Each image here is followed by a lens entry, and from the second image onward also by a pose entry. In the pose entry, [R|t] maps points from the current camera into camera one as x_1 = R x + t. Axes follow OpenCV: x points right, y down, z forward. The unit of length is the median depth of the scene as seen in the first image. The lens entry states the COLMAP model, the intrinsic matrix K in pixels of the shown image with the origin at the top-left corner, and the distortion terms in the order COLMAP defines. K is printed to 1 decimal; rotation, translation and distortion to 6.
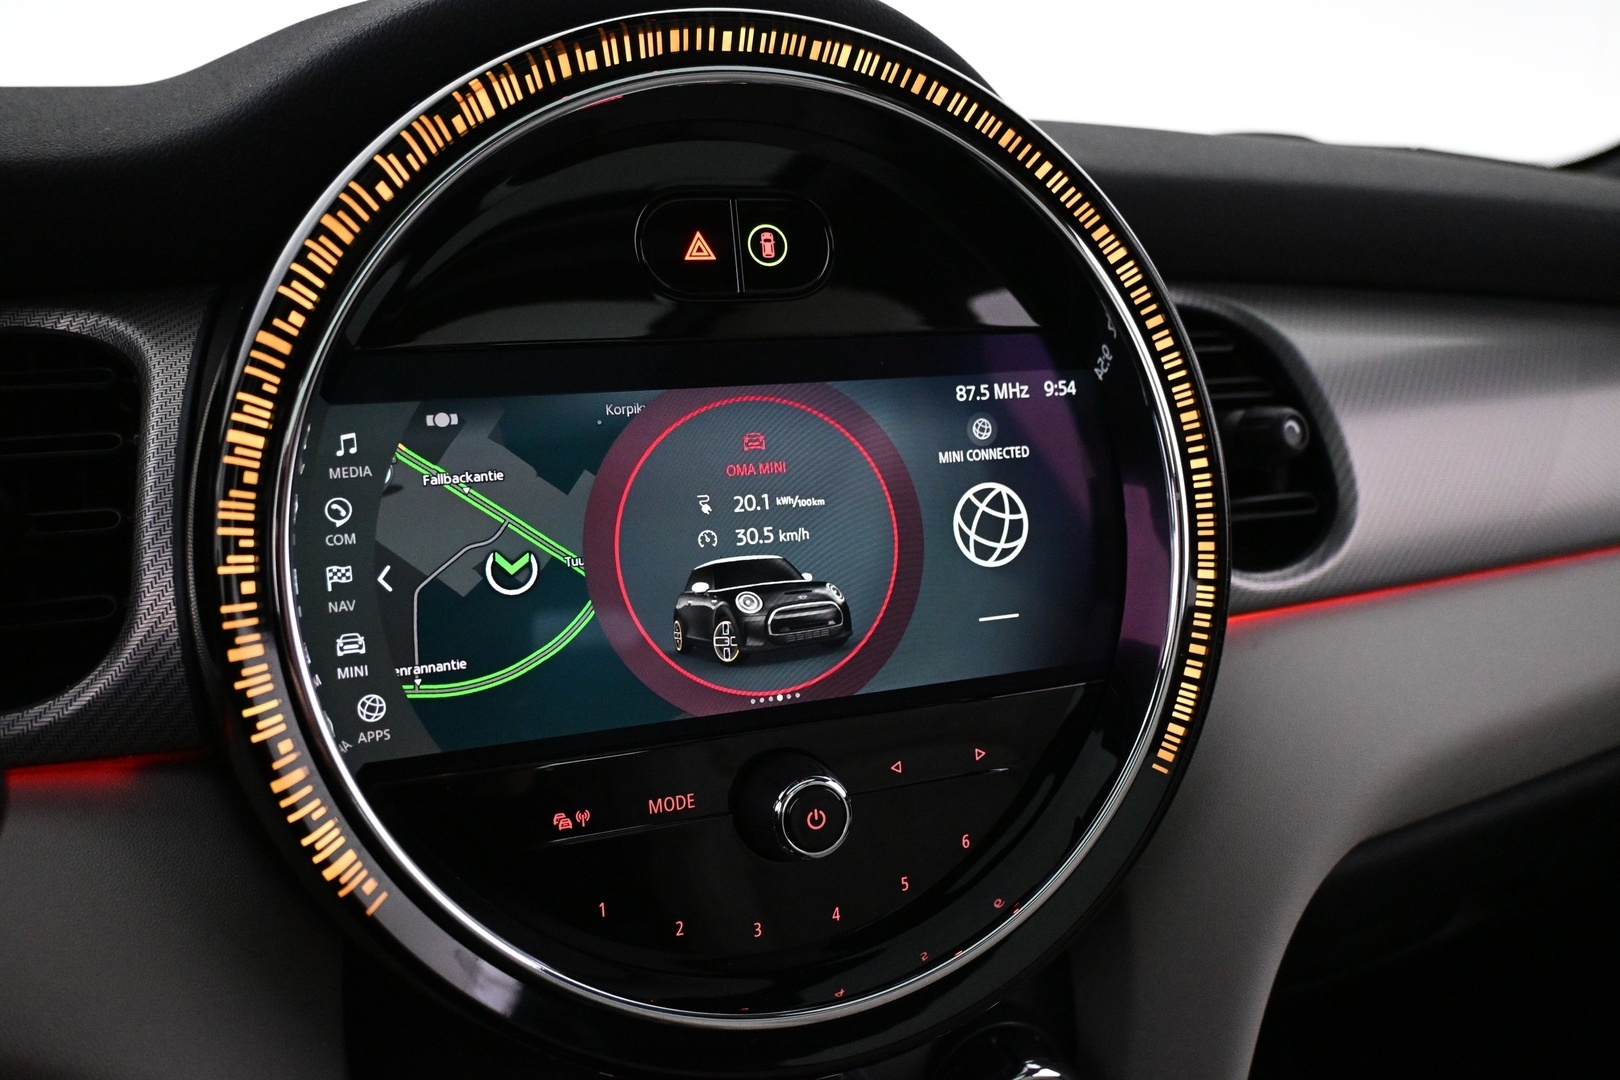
lens RADIAL K [[1349.1, 0, 810.0], [0, 1349.1, 540.0], [0, 0, 1]] dist [-0.008149, 0.015592]
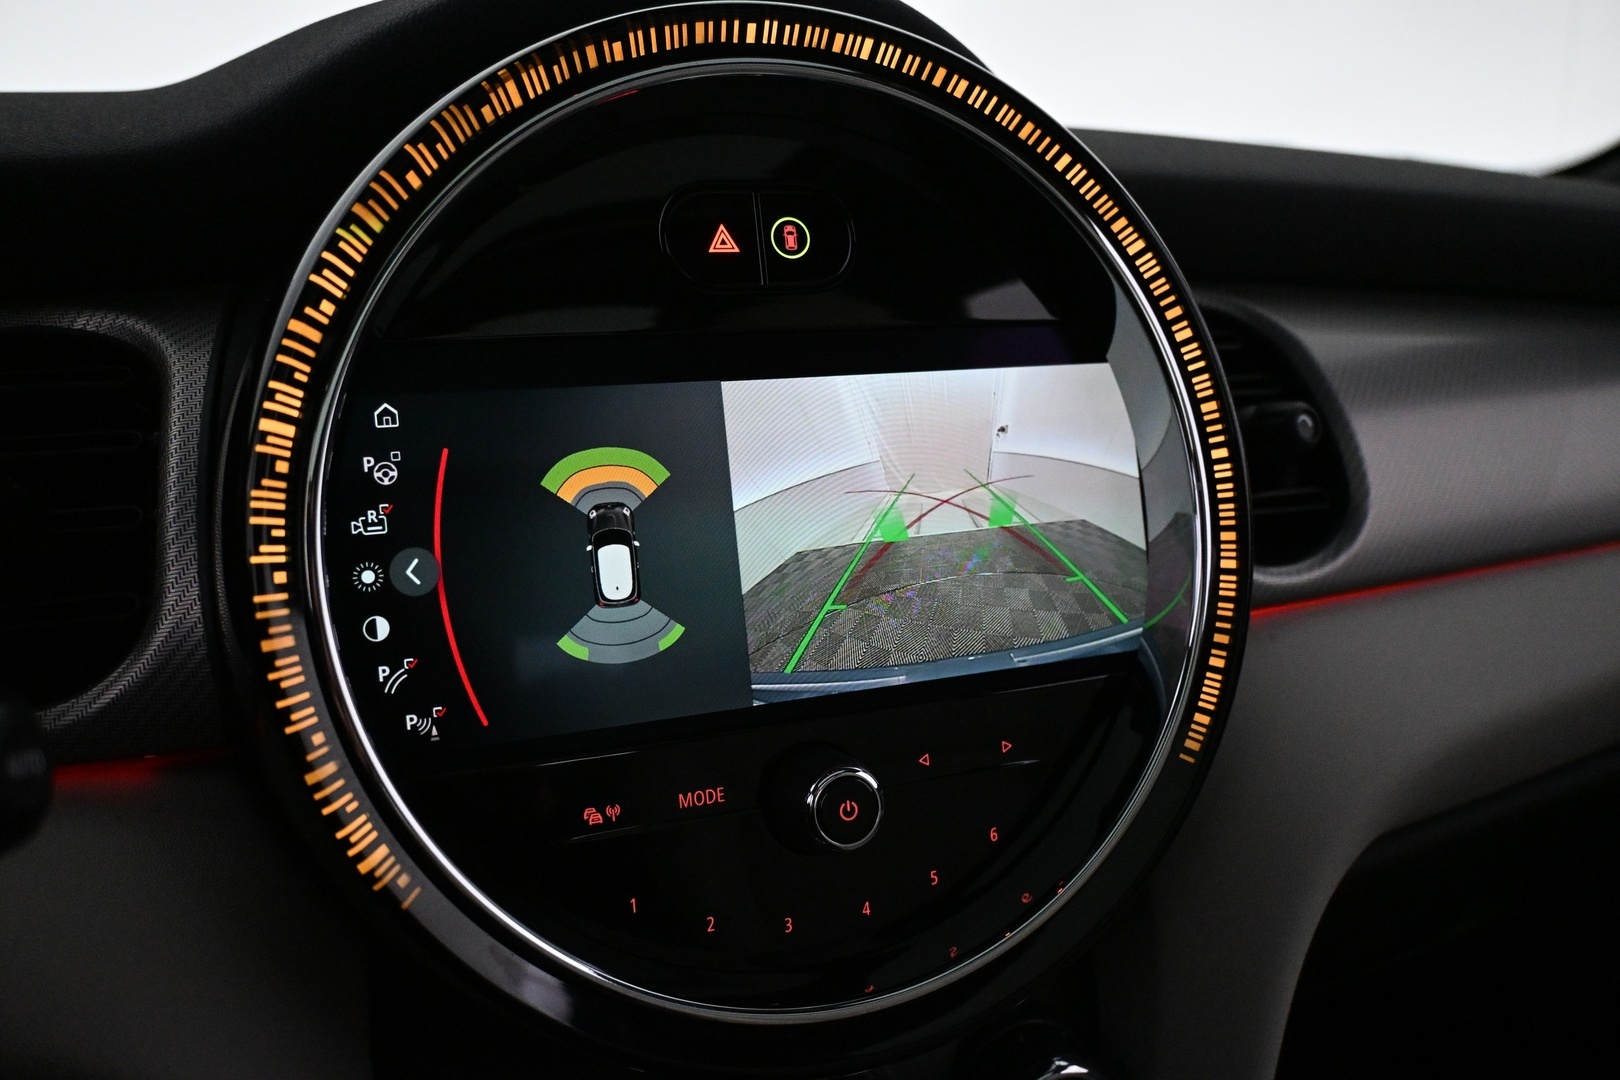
lens RADIAL K [[1349.1, 0, 810.0], [0, 1349.1, 540.0], [0, 0, 1]] dist [-0.008149, 0.015592]
pose [[0.999789, -0.011087, 0.017271, -0.037074], [0.011444, 0.999720, -0.020726, 0.026863], [-0.017036, 0.020920, 0.999636, 0.003442]]
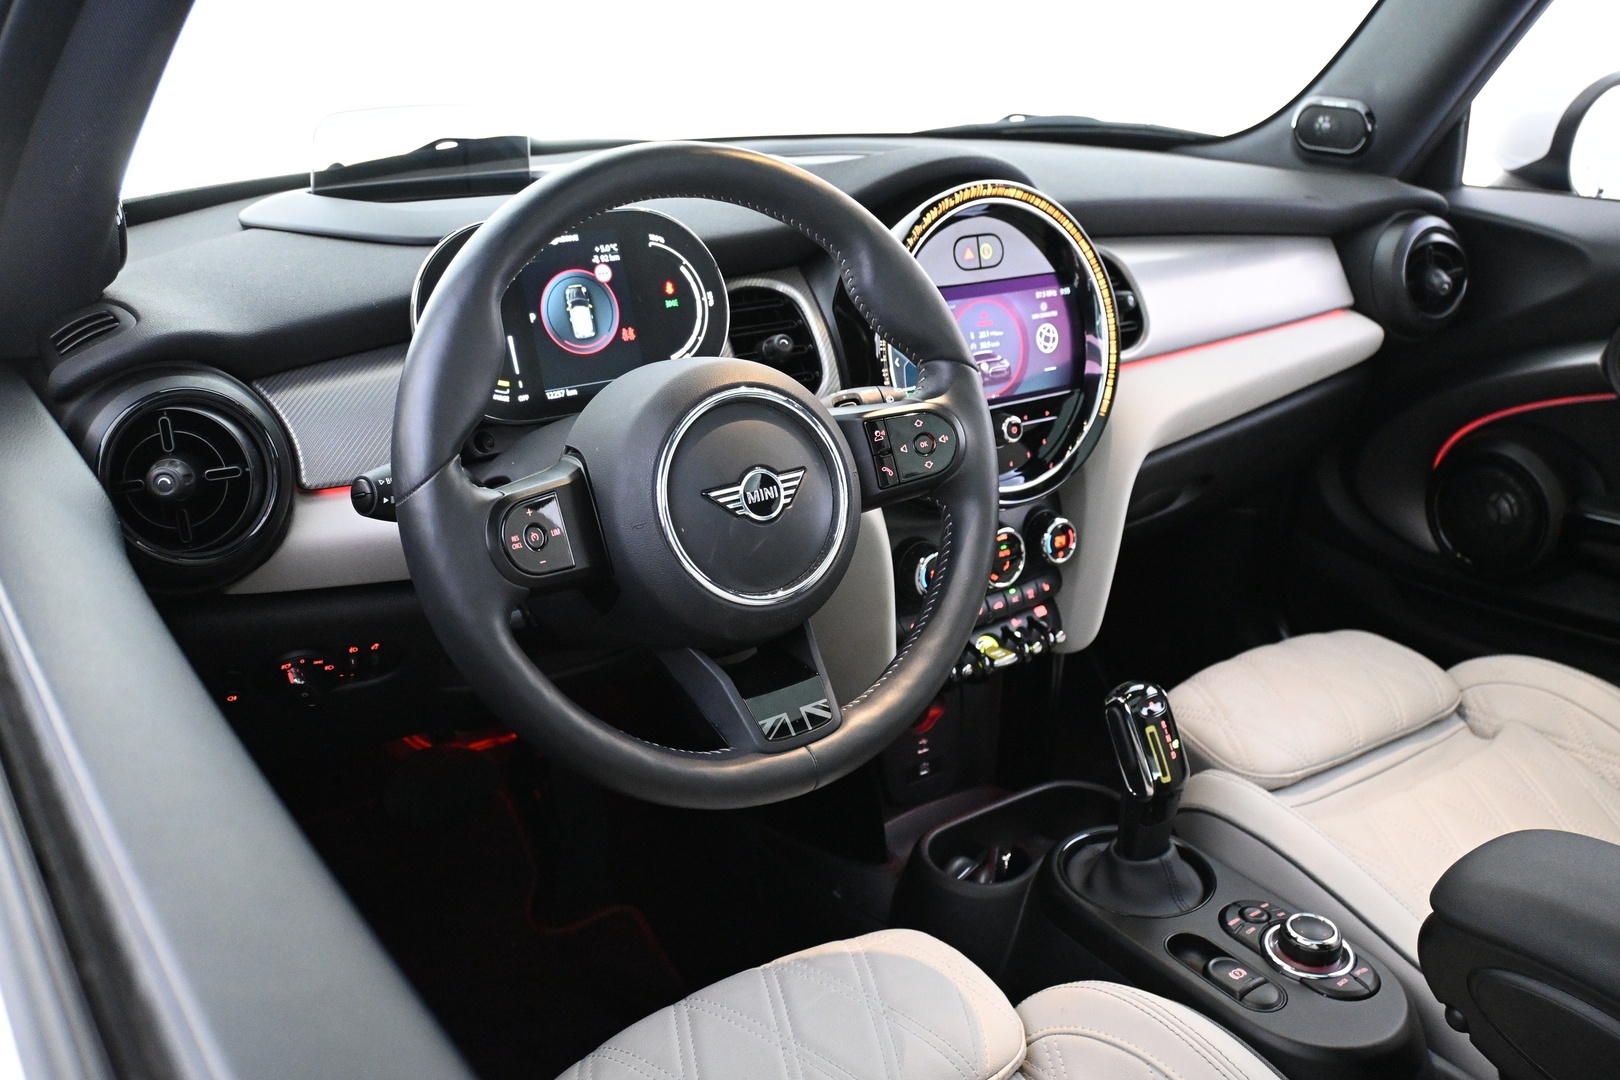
lens RADIAL K [[1485.8, 0, 810.0], [0, 1485.8, 540.0], [0, 0, 1]] dist [-0.012077, -0.003496]
pose [[0.970573, -0.072256, 0.229710, -1.285984], [0.042802, 0.990496, 0.130715, -0.022963], [-0.236971, -0.117036, 0.964441, -2.335481]]
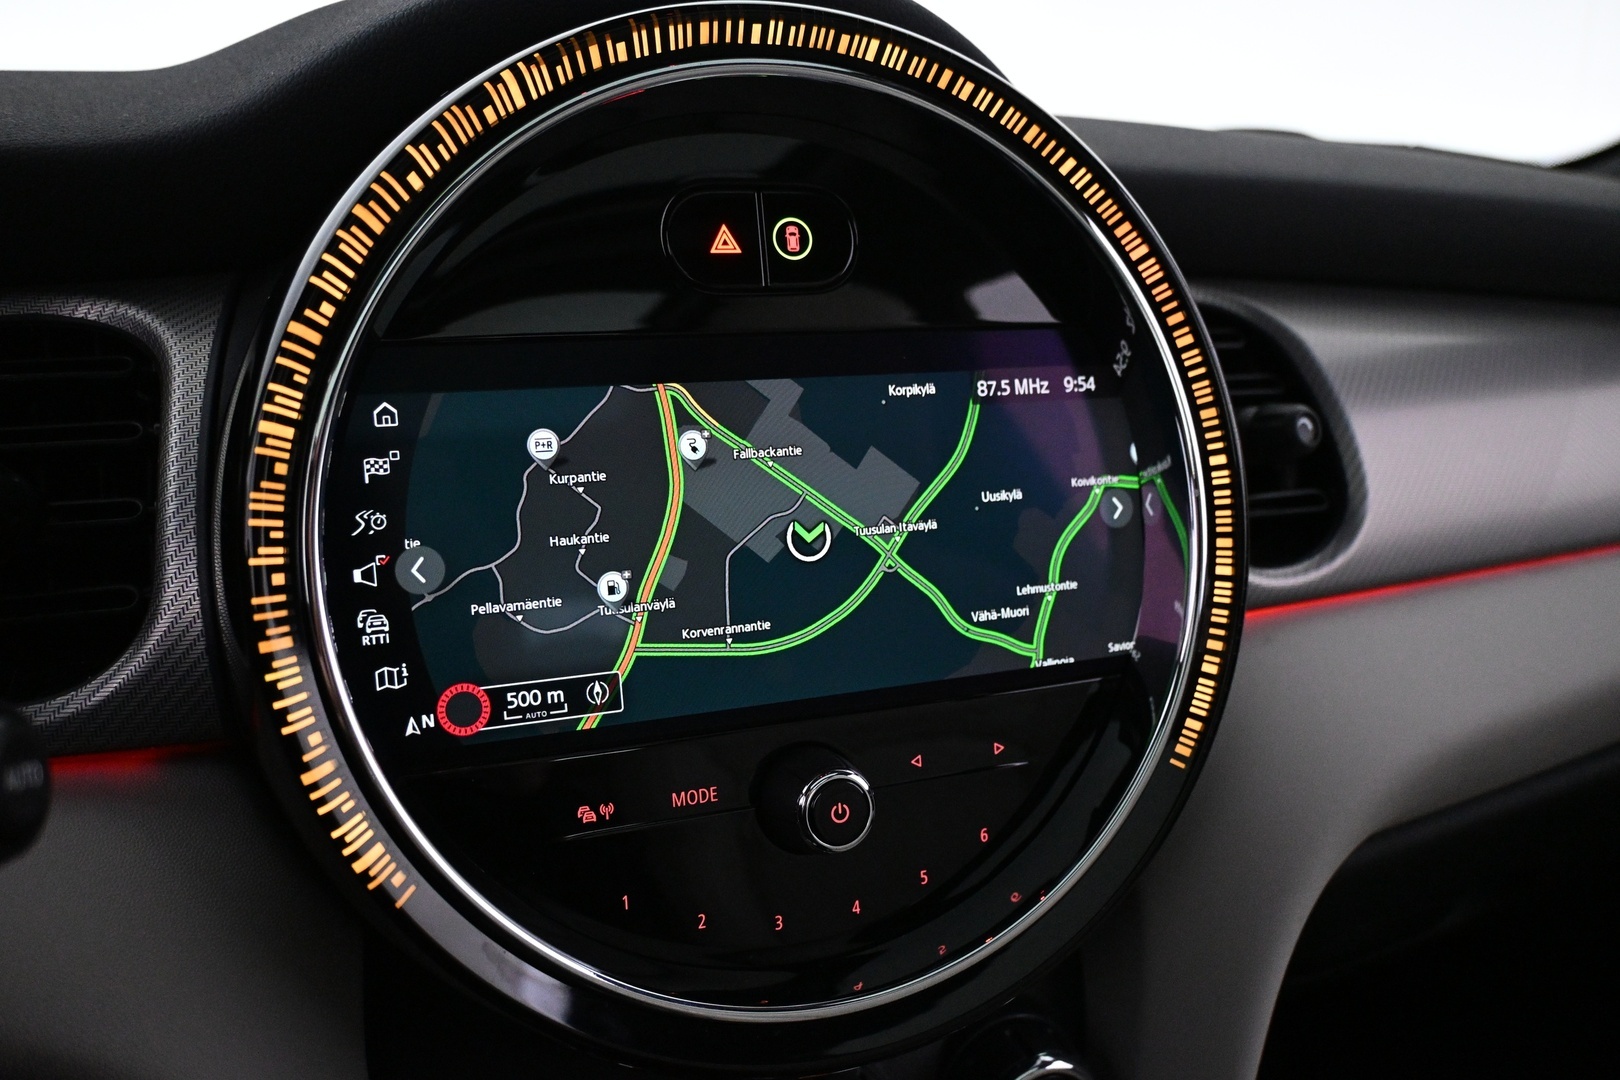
lens RADIAL K [[1349.1, 0, 810.0], [0, 1349.1, 540.0], [0, 0, 1]] dist [-0.008149, 0.015592]
pose [[0.999867, 0.006079, 0.015153, -0.032646], [-0.006179, 0.999959, 0.006554, -0.002167], [-0.015112, -0.006647, 0.999864, -0.000602]]
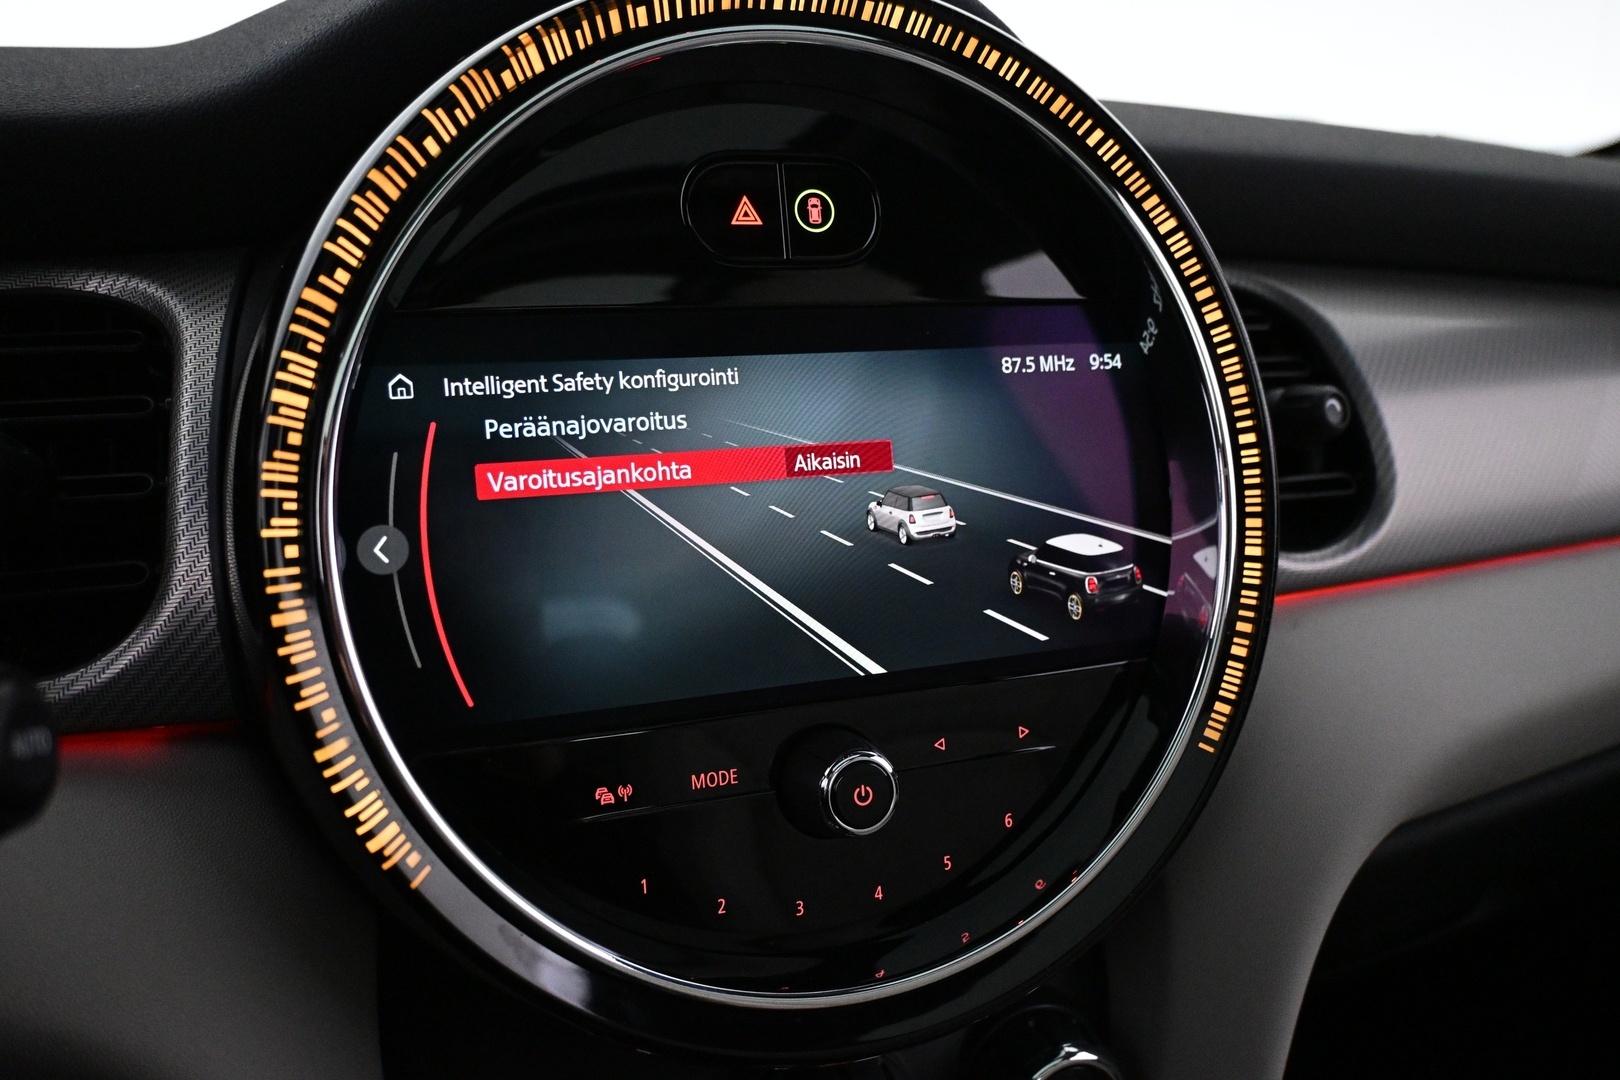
lens RADIAL K [[1349.1, 0, 810.0], [0, 1349.1, 540.0], [0, 0, 1]] dist [-0.008149, 0.015592]
pose [[0.999931, 0.007245, 0.009210, -0.042518], [-0.007286, 0.999964, 0.004440, 0.016453], [-0.009178, -0.004507, 0.999948, 0.019079]]
